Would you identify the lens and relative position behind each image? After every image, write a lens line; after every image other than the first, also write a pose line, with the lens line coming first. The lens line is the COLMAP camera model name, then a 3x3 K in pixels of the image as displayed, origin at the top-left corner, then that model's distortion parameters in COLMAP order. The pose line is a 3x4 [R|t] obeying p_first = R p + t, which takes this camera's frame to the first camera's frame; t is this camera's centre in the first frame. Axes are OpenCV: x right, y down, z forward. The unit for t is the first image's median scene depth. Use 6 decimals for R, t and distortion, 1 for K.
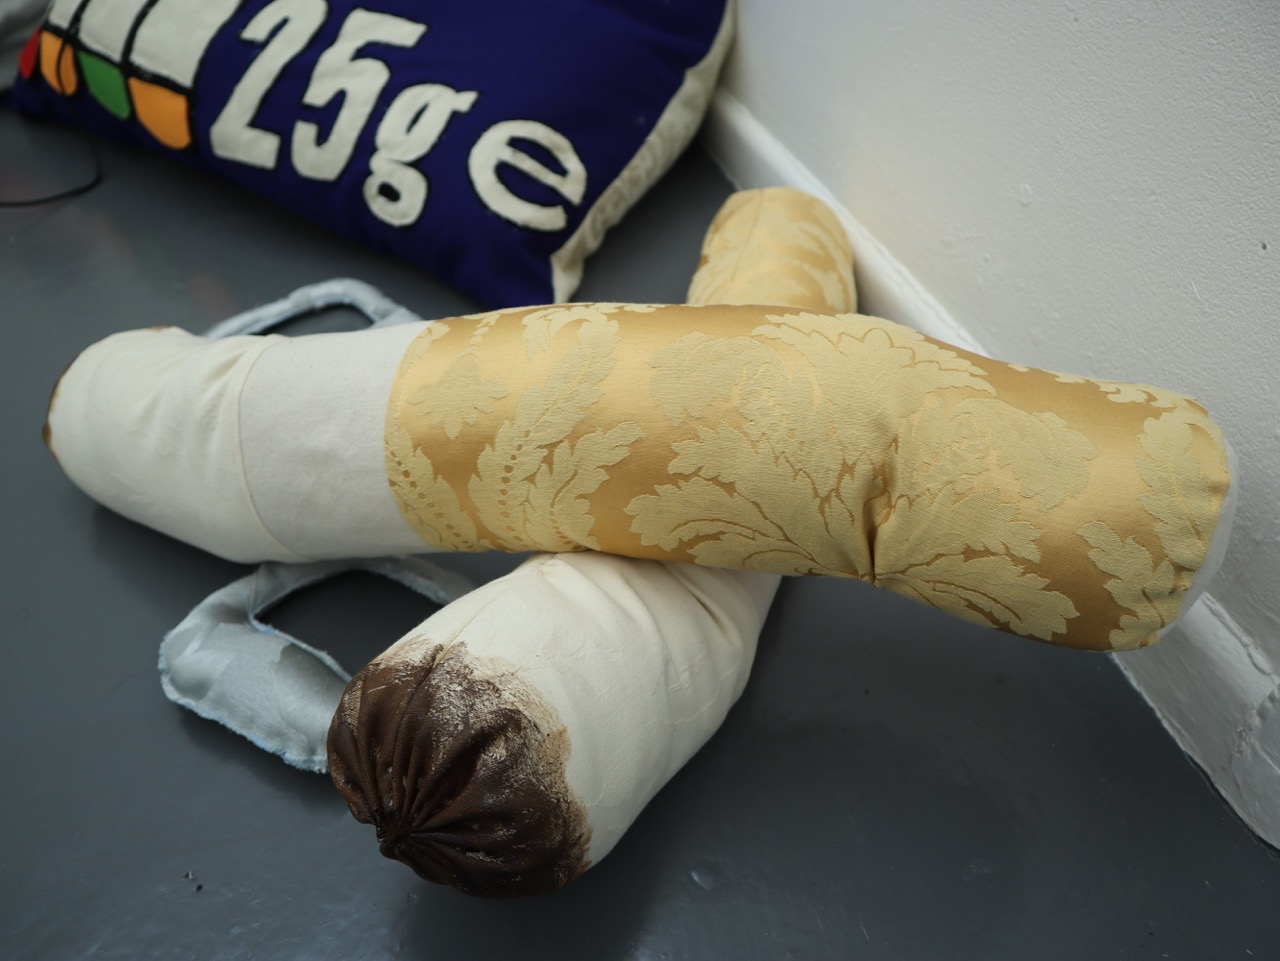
lens RADIAL K [[1007.1, 0, 642.7], [0, 1007.1, 484.8], [0, 0, 1]] dist [-0.118422, 0.067845]
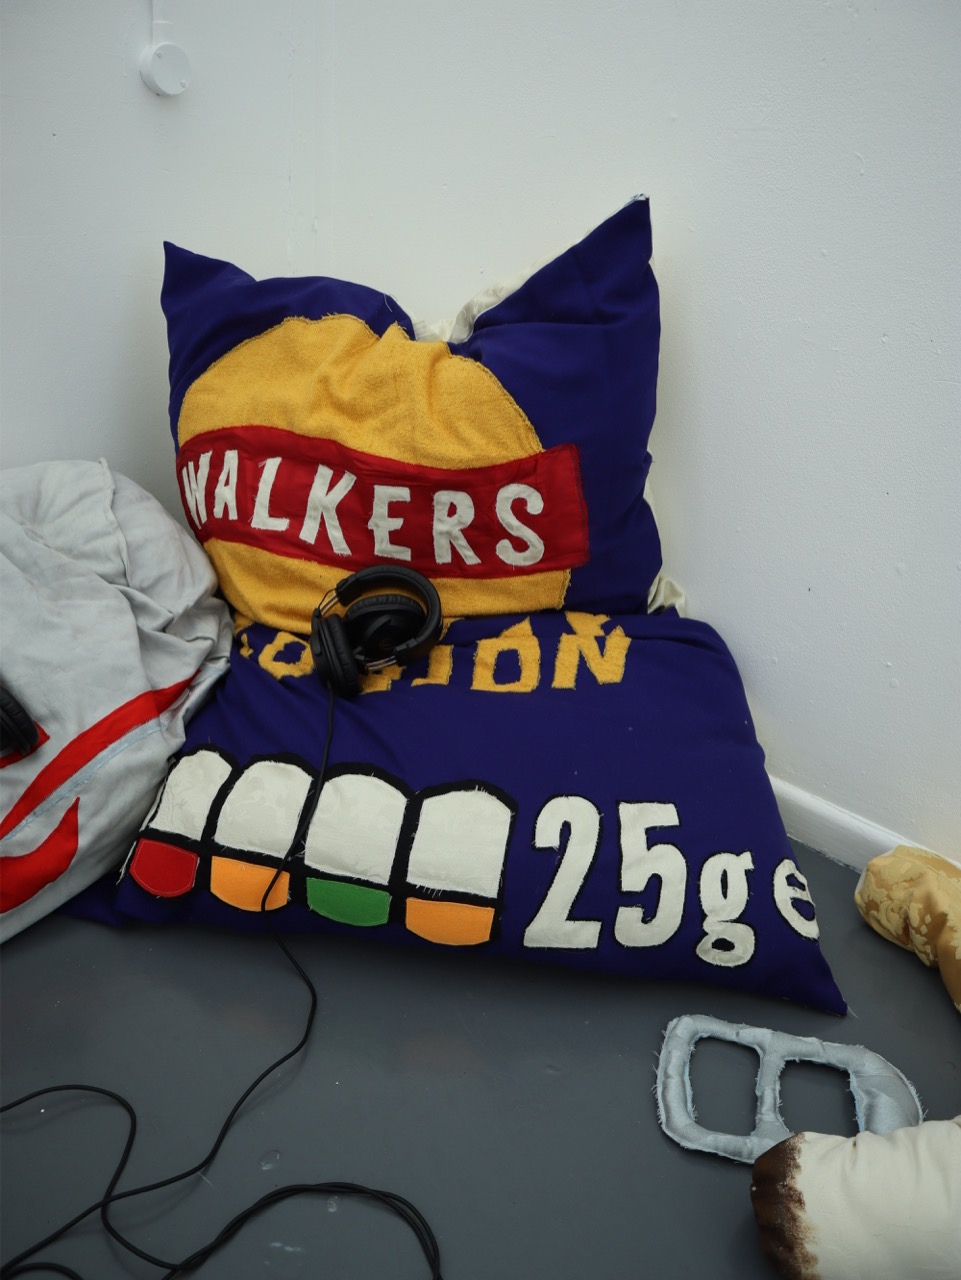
lens RADIAL K [[1007.1, 0, 485.3], [0, 1007.1, 635.7], [0, 0, 1]] dist [-0.118422, 0.067845]
pose [[0.857962, -0.188834, 0.477749, -1.073484], [0.295217, 0.942325, -0.157702, -0.566454], [-0.420415, 0.276341, 0.864226, -0.111463]]
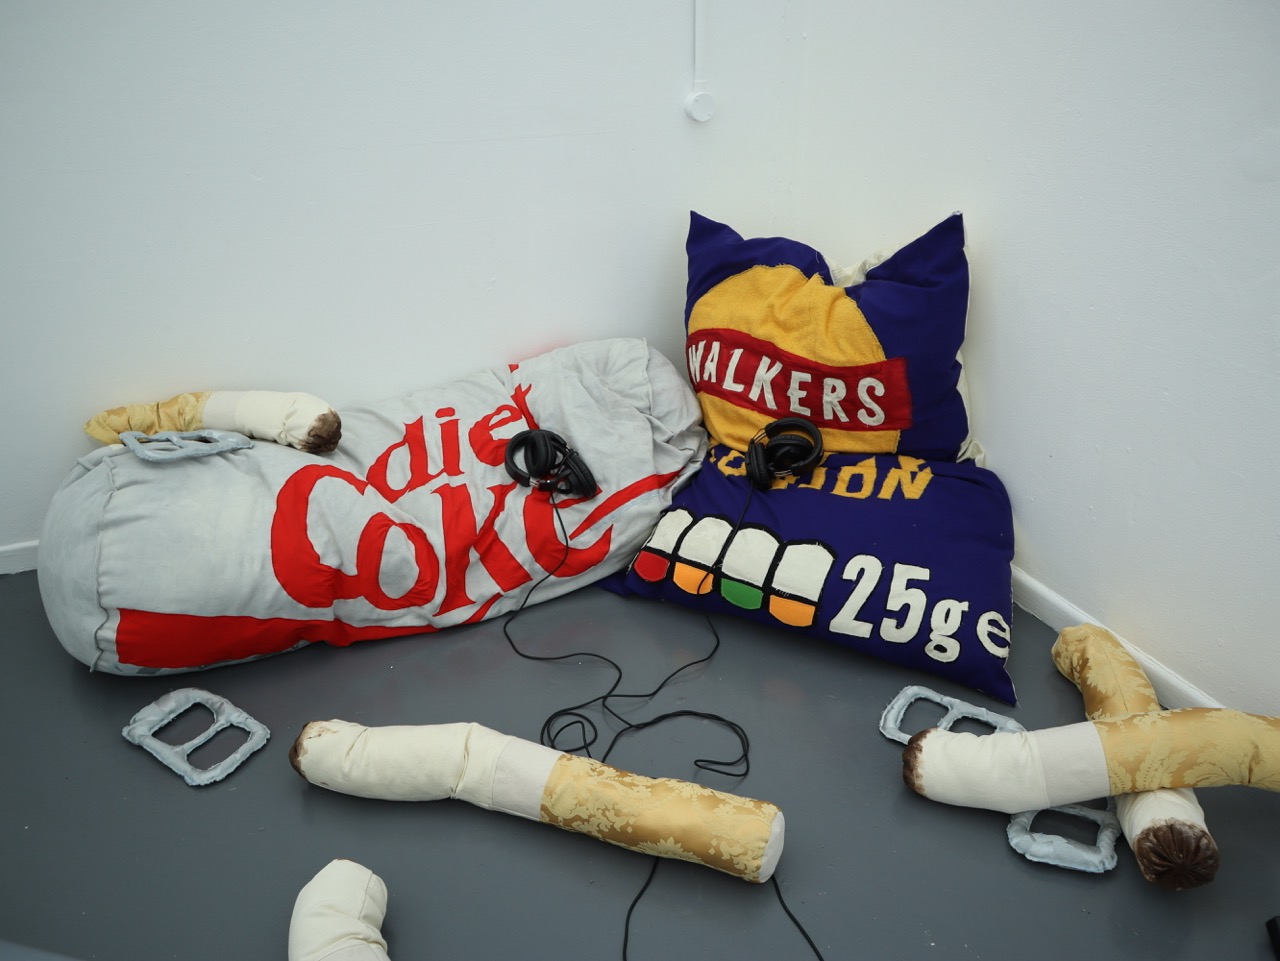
lens RADIAL K [[1007.1, 0, 646.7], [0, 1007.1, 470.1], [0, 0, 1]] dist [-0.118422, 0.067845]
pose [[0.984856, -0.088584, 0.149037, -1.245550], [0.121548, 0.965766, -0.229176, -0.248918], [-0.123633, 0.243820, 0.961908, -1.260417]]
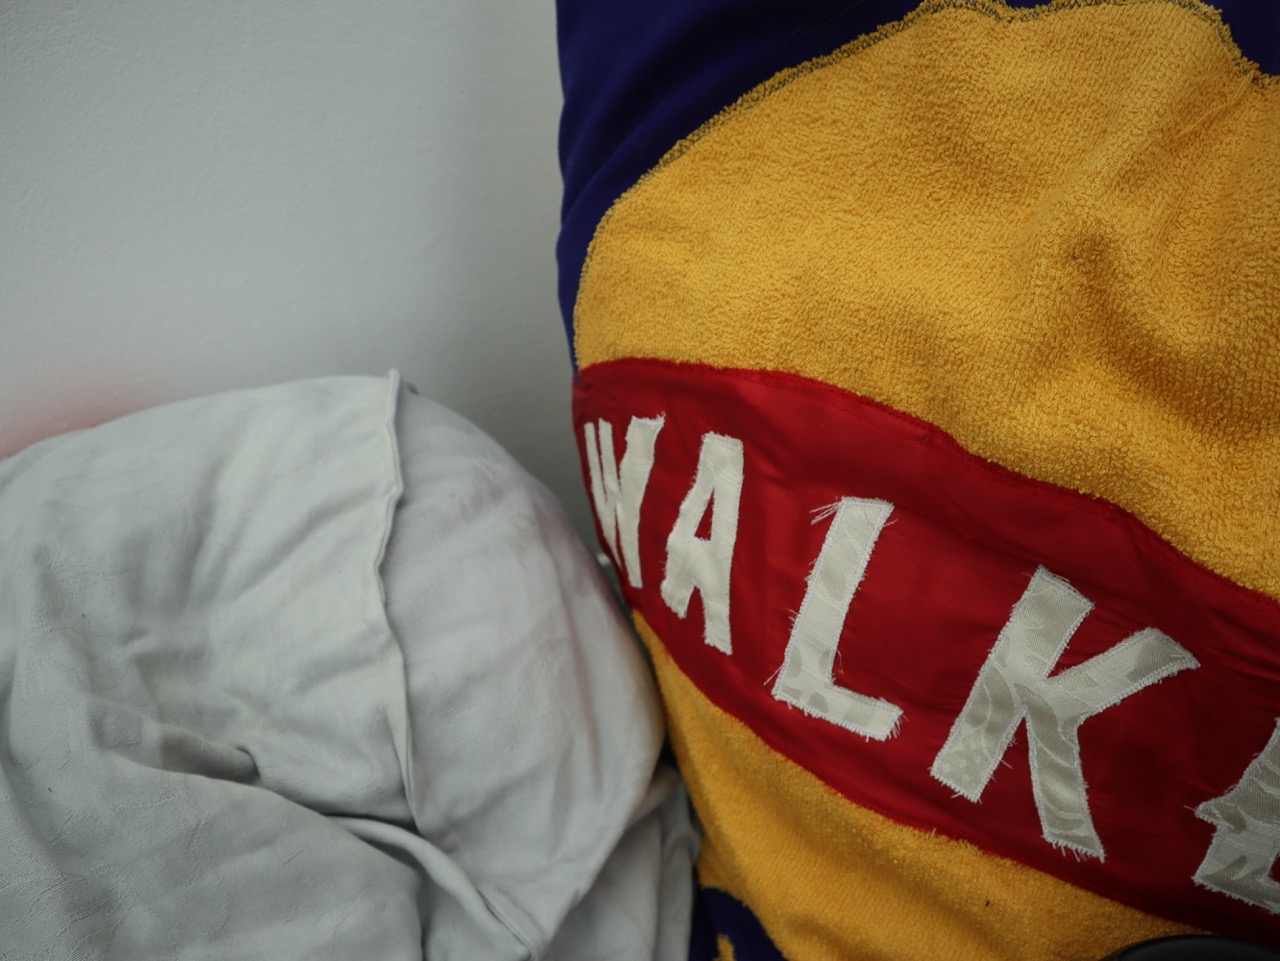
lens RADIAL K [[1007.1, 0, 641.3], [0, 1007.1, 479.1], [0, 0, 1]] dist [-0.118422, 0.067845]
pose [[0.965571, -0.177994, 0.189711, -0.724055], [0.193142, 0.979052, -0.064452, -1.212985], [-0.174264, 0.098874, 0.979722, 0.926812]]
